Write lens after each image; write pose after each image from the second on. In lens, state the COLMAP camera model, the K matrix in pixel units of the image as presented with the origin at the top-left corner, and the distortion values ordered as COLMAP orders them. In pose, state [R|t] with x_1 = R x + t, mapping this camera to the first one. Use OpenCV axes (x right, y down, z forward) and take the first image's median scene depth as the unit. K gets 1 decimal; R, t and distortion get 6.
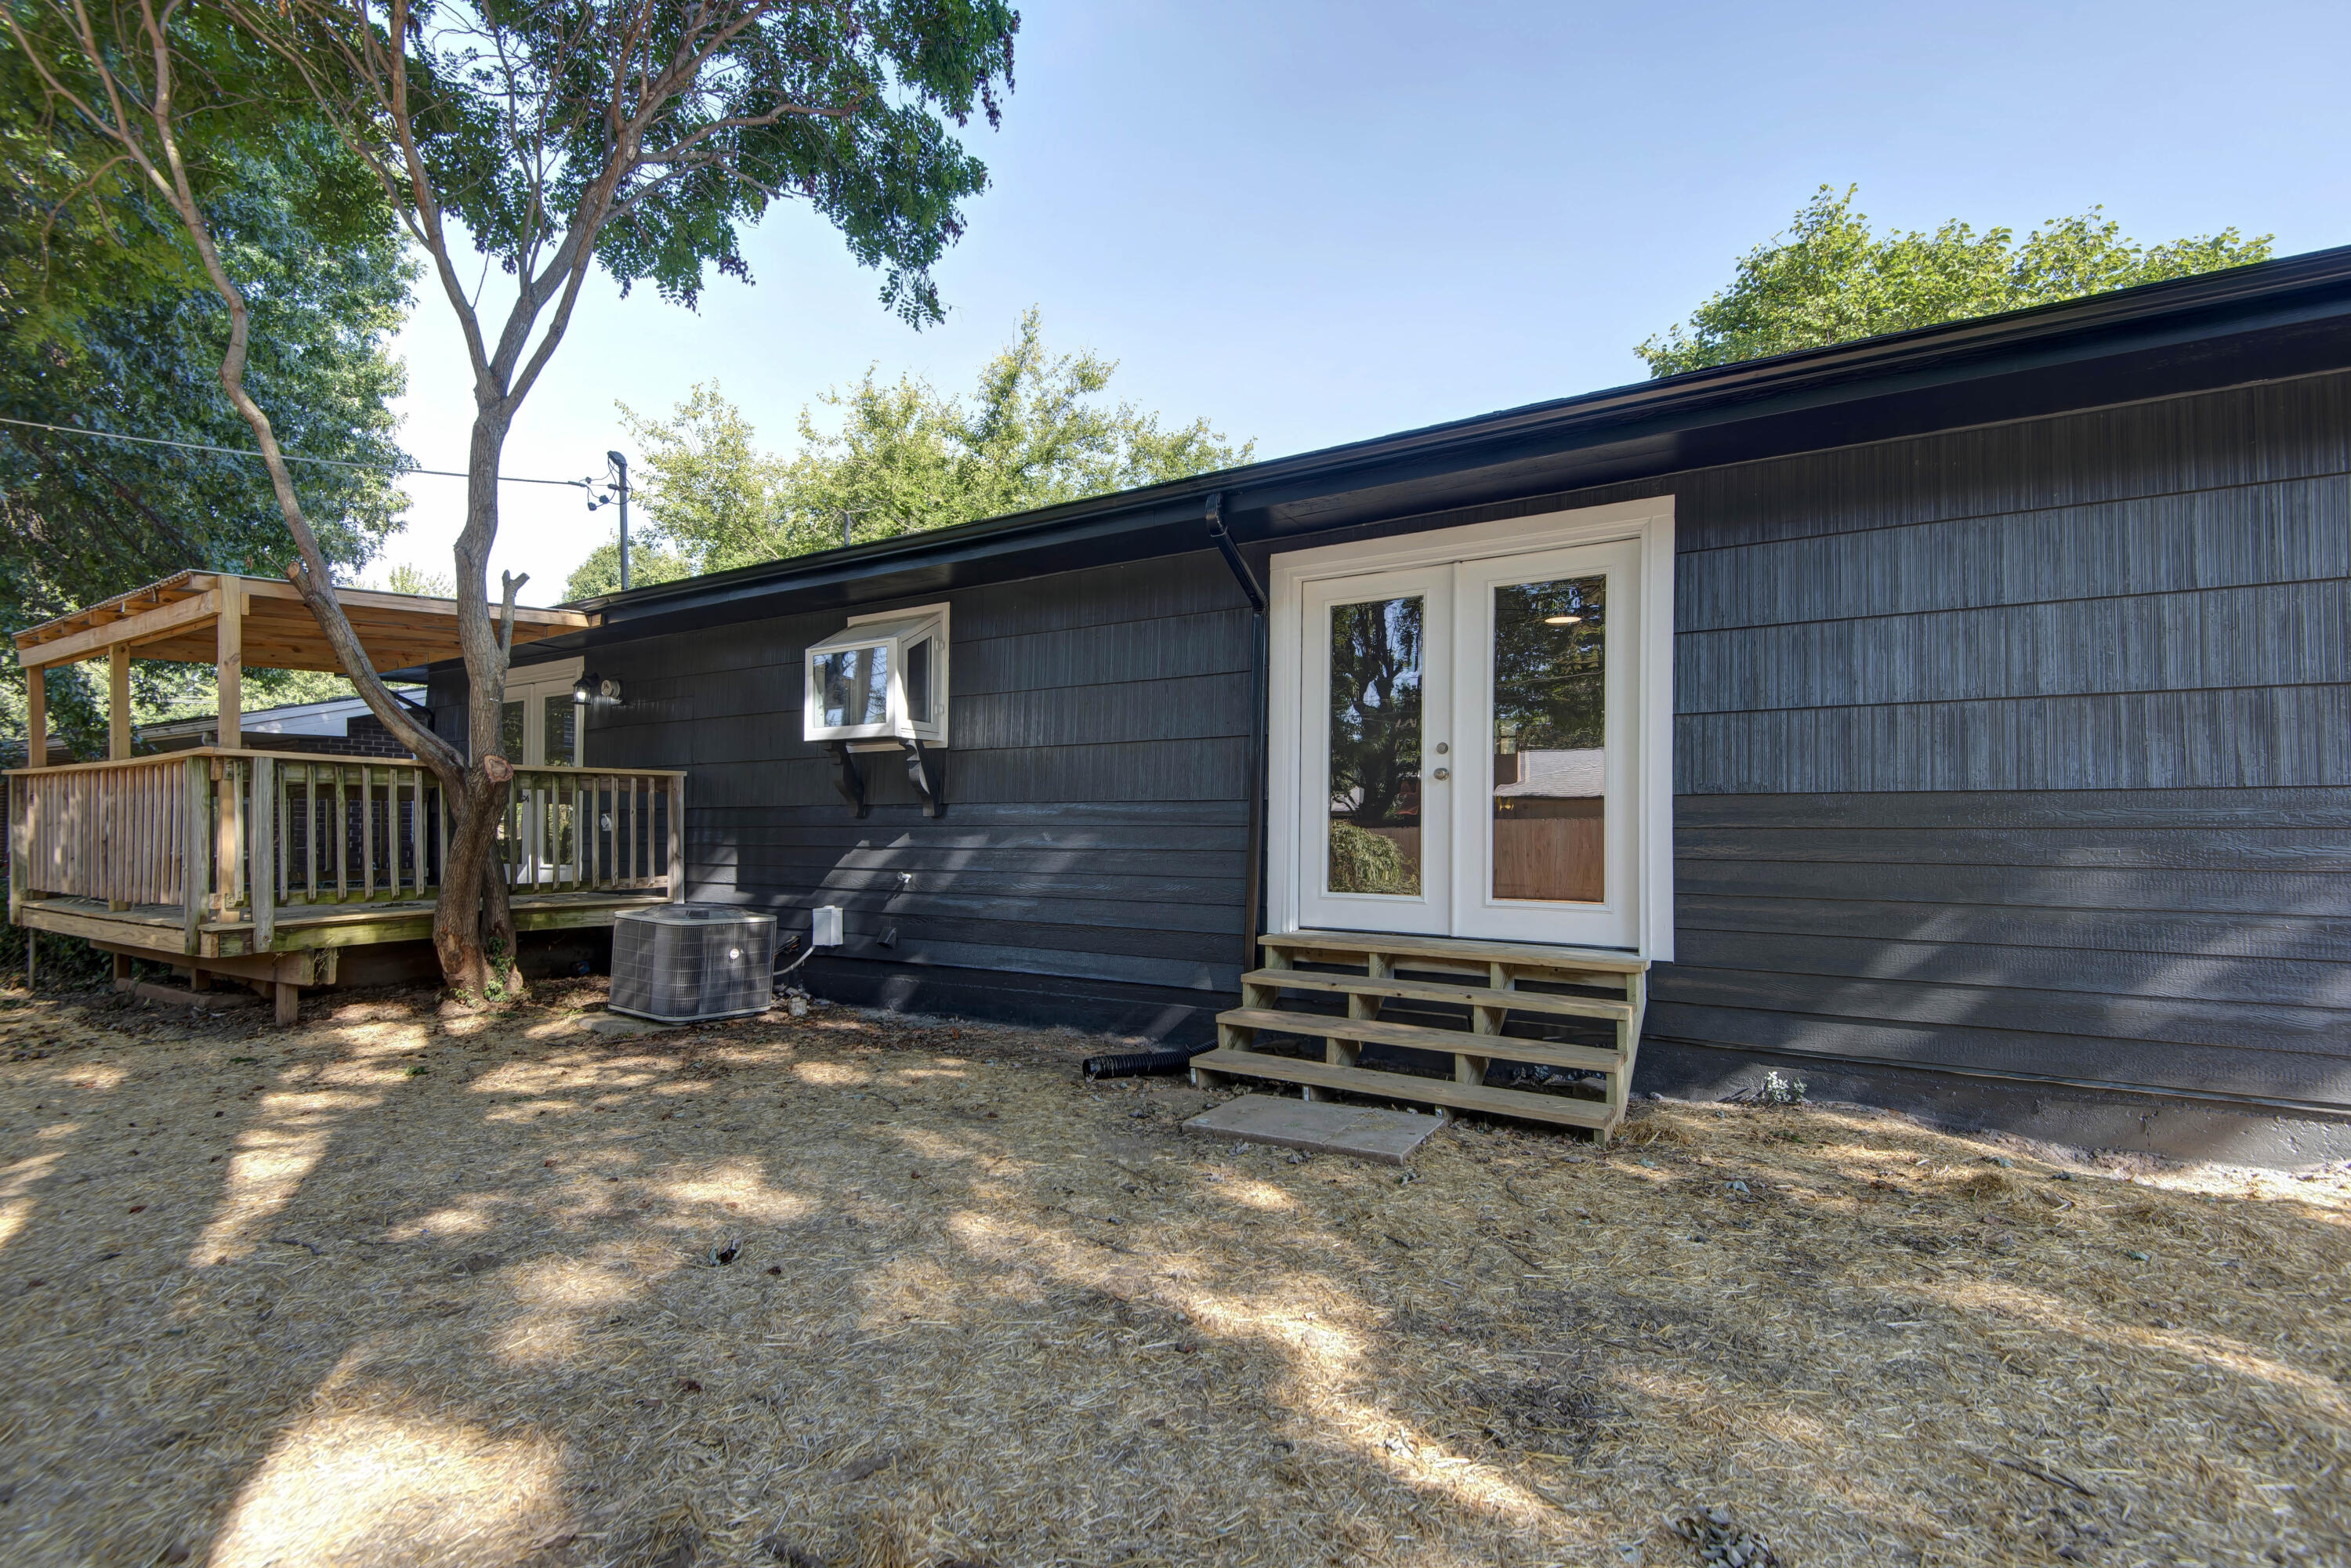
lens RADIAL K [[1124.8, 0, 1170.0], [0, 1124.8, 796.8], [0, 0, 1]] dist [0.036647, -0.021124]
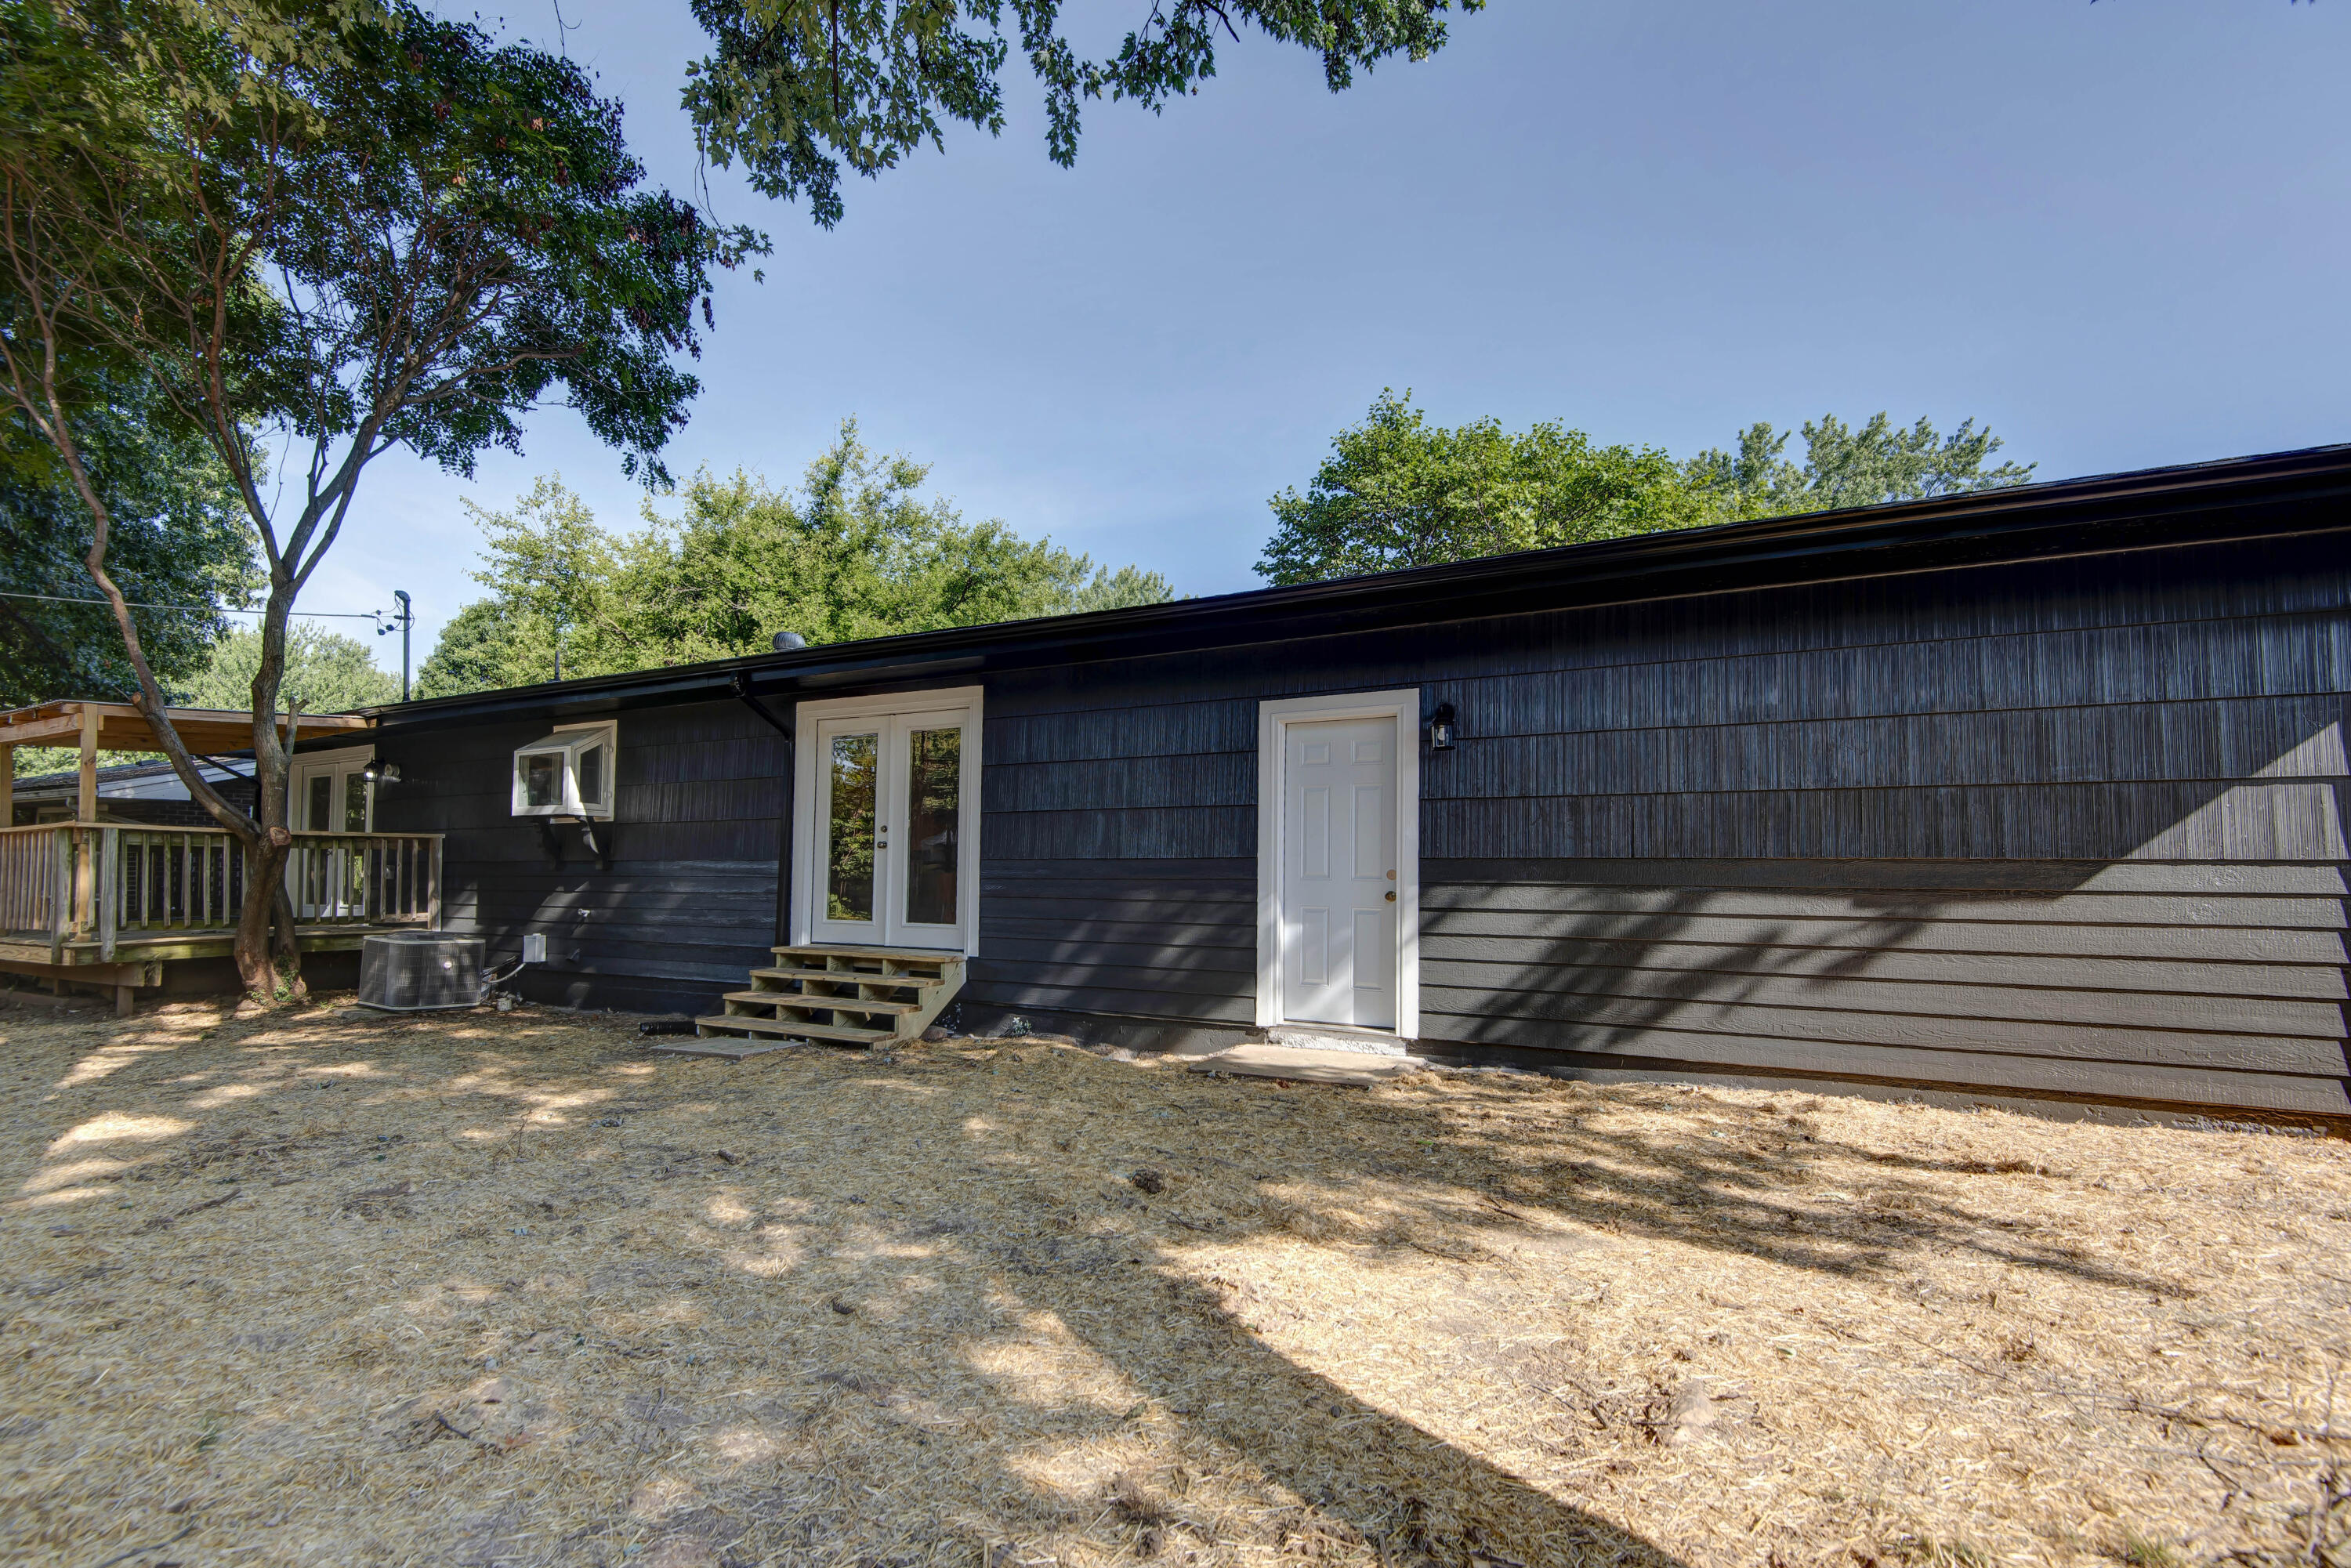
lens RADIAL K [[1148.2, 0, 1174.6], [0, 1148.2, 818.9], [0, 0, 1]] dist [0.028693, -0.016924]
pose [[0.998227, 0.005582, 0.059263, 0.399298], [-0.004285, 0.999749, -0.021990, -0.016486], [-0.059371, 0.021697, 0.998000, -0.473242]]
